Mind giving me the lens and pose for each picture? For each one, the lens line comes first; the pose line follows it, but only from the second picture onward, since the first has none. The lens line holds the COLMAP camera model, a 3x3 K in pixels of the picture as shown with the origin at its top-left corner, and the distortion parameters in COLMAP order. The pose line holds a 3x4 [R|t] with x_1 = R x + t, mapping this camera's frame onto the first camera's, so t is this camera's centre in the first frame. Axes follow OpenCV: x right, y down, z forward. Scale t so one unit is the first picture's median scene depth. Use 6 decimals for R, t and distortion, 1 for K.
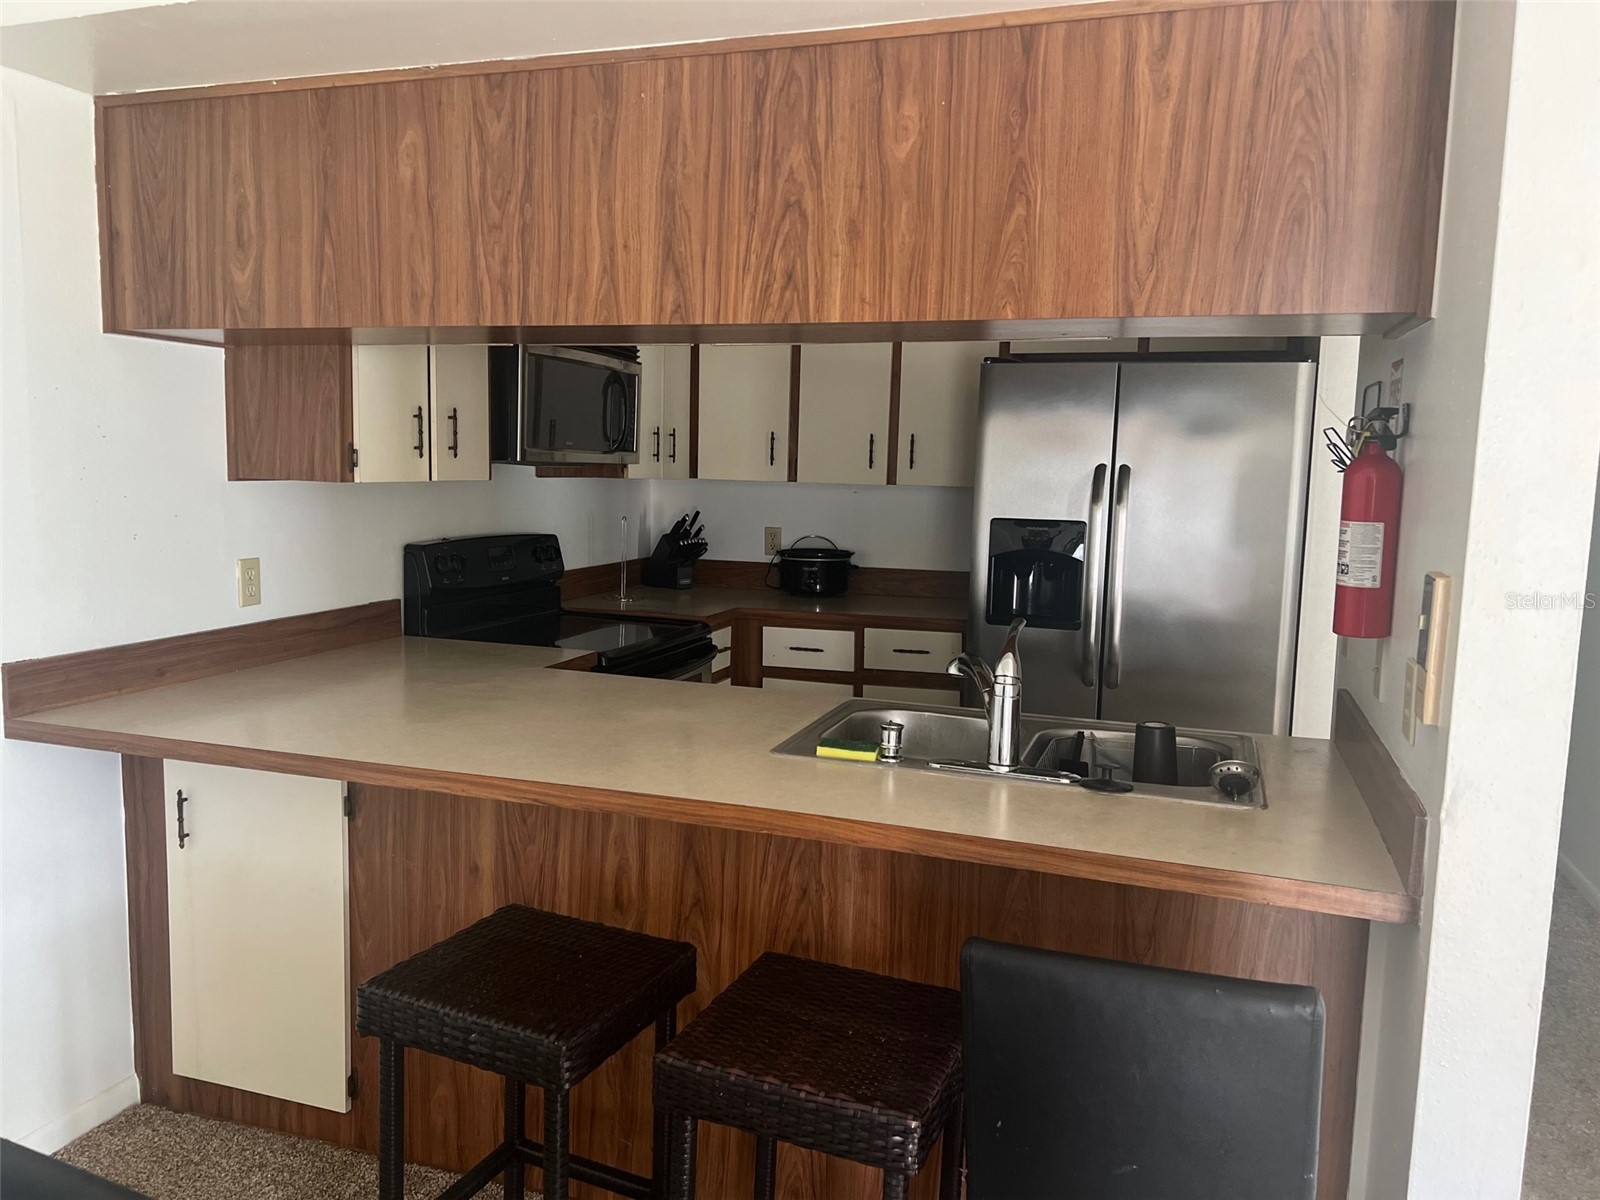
lens RADIAL K [[1211.3, 0, 795.4], [0, 1211.3, 603.9], [0, 0, 1]] dist [0.047006, -0.036368]
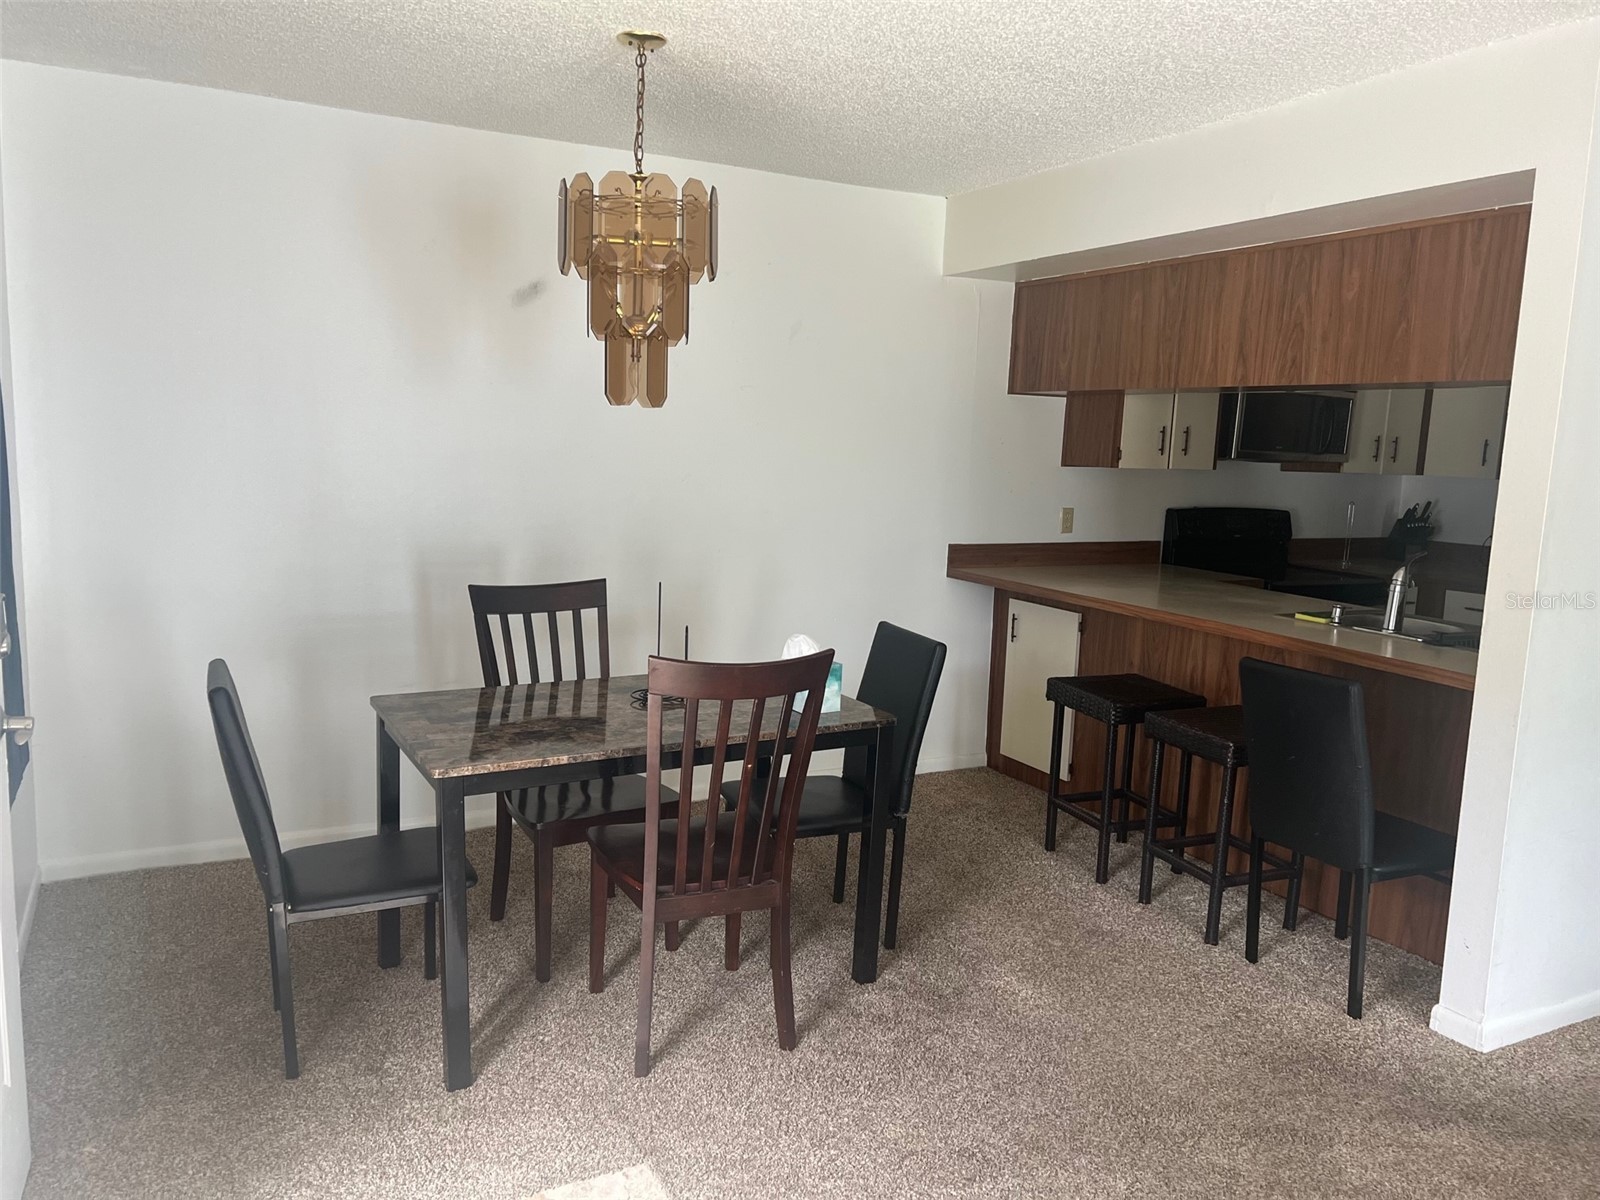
lens RADIAL K [[1211.3, 0, 795.4], [0, 1211.3, 603.9], [0, 0, 1]] dist [0.047006, -0.036368]
pose [[0.722236, 0.098219, -0.684637, 0.642718], [-0.100319, 0.994274, 0.036812, 0.098080], [0.684332, 0.042095, 0.727954, -0.760286]]
